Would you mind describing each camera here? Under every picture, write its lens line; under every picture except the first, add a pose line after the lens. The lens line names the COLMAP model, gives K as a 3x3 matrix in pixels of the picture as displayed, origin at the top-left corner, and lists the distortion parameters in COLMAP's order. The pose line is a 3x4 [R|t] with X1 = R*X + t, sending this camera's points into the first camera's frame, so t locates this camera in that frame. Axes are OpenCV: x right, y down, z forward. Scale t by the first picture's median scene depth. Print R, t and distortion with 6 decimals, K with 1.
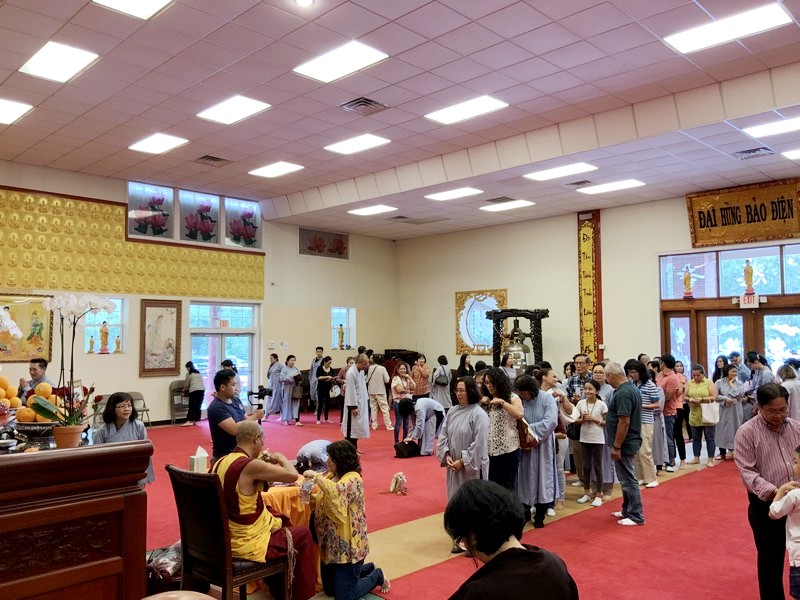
lens RADIAL K [[662.8, 0, 400.0], [0, 662.8, 300.0], [0, 0, 1]] dist [0.086475, -0.186428]
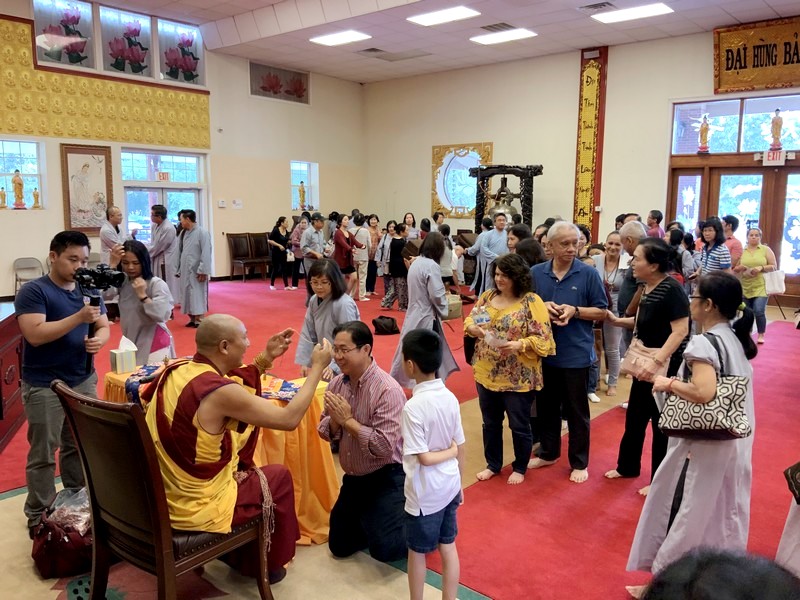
lens RADIAL K [[662.8, 0, 400.0], [0, 662.8, 300.0], [0, 0, 1]] dist [0.086475, -0.186428]
pose [[0.997614, 0.003226, 0.068964, -0.023309], [-0.016840, 0.980107, 0.197754, 0.017179], [-0.066954, -0.198443, 0.977823, 0.120074]]
